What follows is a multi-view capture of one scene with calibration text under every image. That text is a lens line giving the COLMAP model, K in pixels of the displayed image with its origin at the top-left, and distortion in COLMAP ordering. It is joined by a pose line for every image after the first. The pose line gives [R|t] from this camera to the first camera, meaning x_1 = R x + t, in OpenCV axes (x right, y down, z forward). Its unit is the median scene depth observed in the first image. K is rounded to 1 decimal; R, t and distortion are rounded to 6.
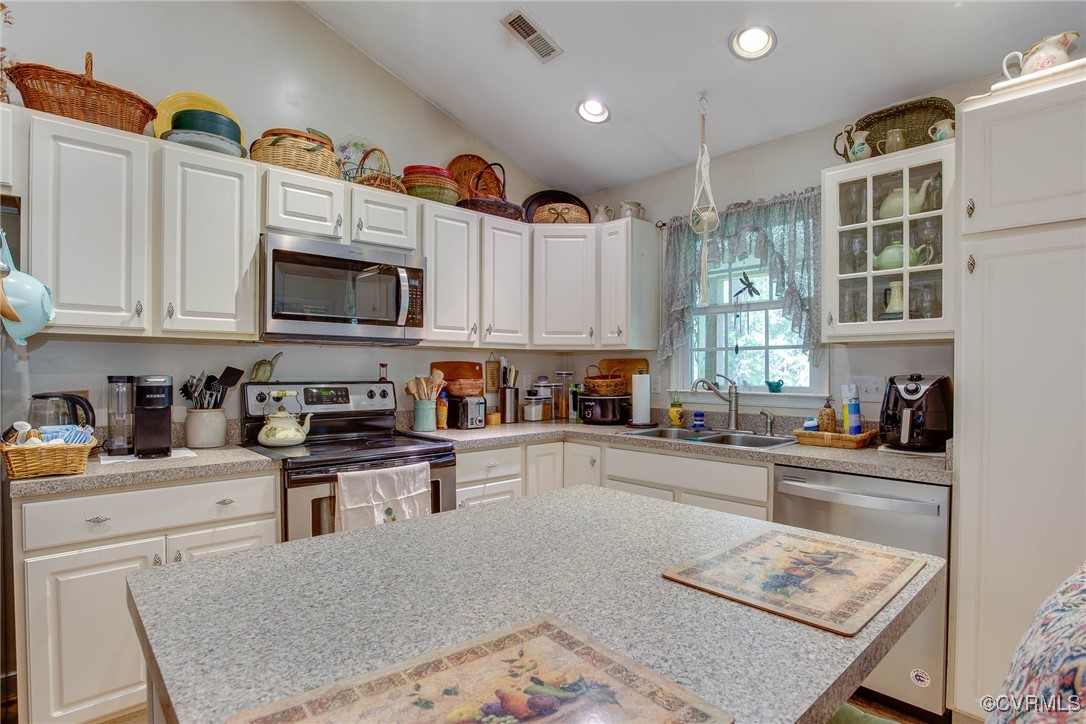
lens RADIAL K [[554.2, 0, 552.3], [0, 554.2, 376.1], [0, 0, 1]] dist [-0.058864, 0.018029]
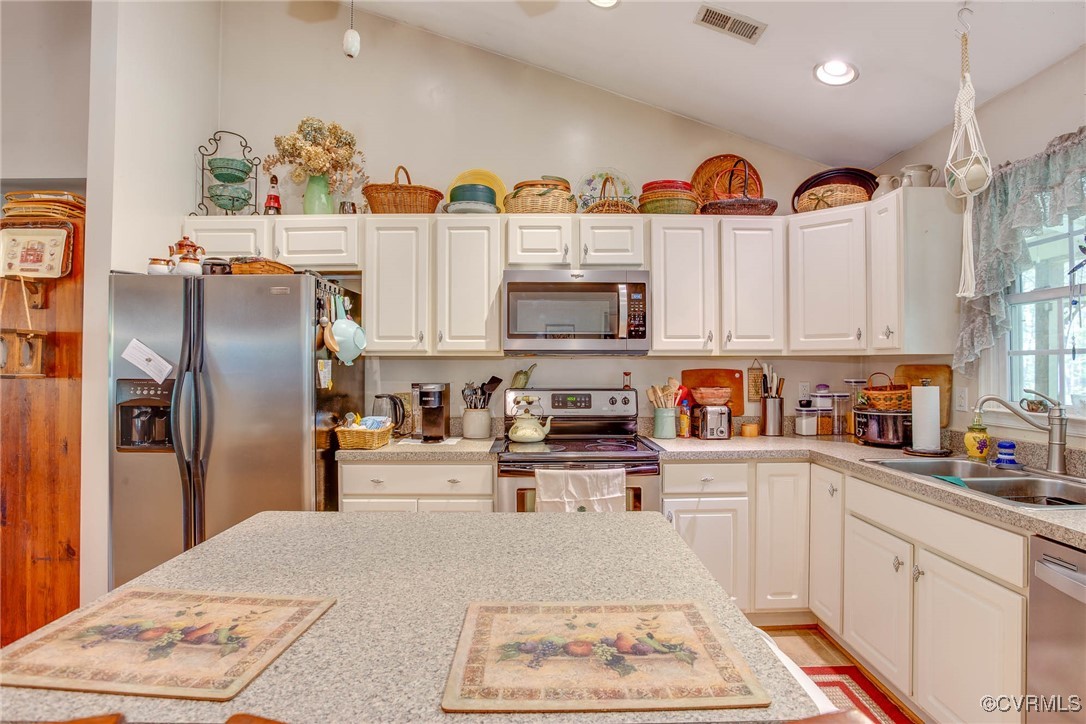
lens RADIAL K [[554.2, 0, 548.8], [0, 554.2, 363.0], [0, 0, 1]] dist [-0.058864, 0.018029]
pose [[0.740980, -0.006672, -0.671494, 0.394760], [-0.005343, 0.999860, -0.015831, -0.029640], [0.671506, 0.015318, 0.740841, 0.128360]]
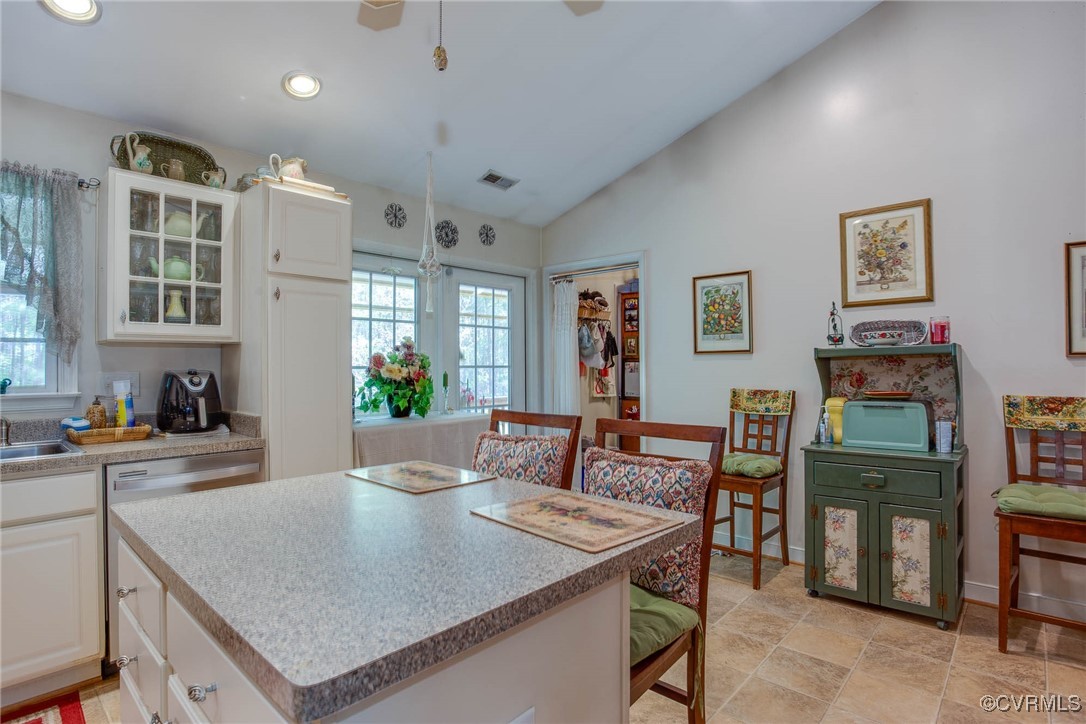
lens RADIAL K [[554.2, 0, 538.3], [0, 554.2, 364.5], [0, 0, 1]] dist [-0.058864, 0.018029]
pose [[-0.069979, -0.002468, 0.997545, -0.566594], [0.015811, 0.999869, 0.003583, -0.006930], [-0.997423, 0.016022, -0.069931, 0.295327]]
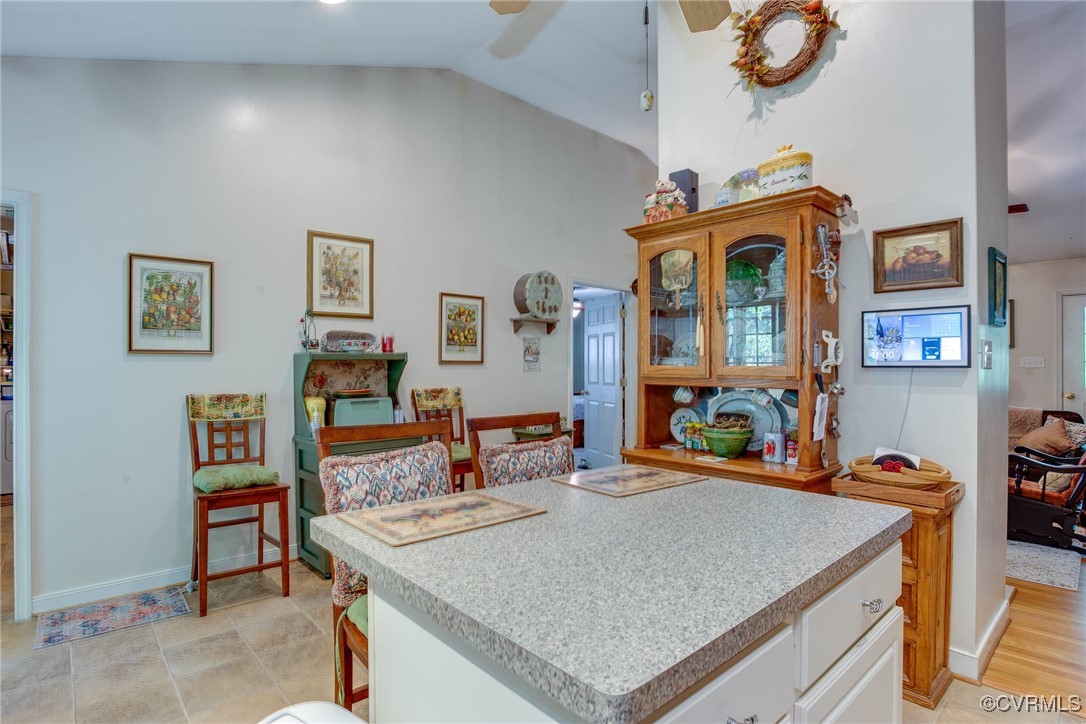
lens RADIAL K [[554.2, 0, 554.3], [0, 554.2, 368.5], [0, 0, 1]] dist [-0.058864, 0.018029]
pose [[-0.999964, -0.006456, 0.005471, 0.069005], [-0.006380, 0.999885, 0.013748, -0.012646], [-0.005559, 0.013712, -0.999891, 0.962633]]
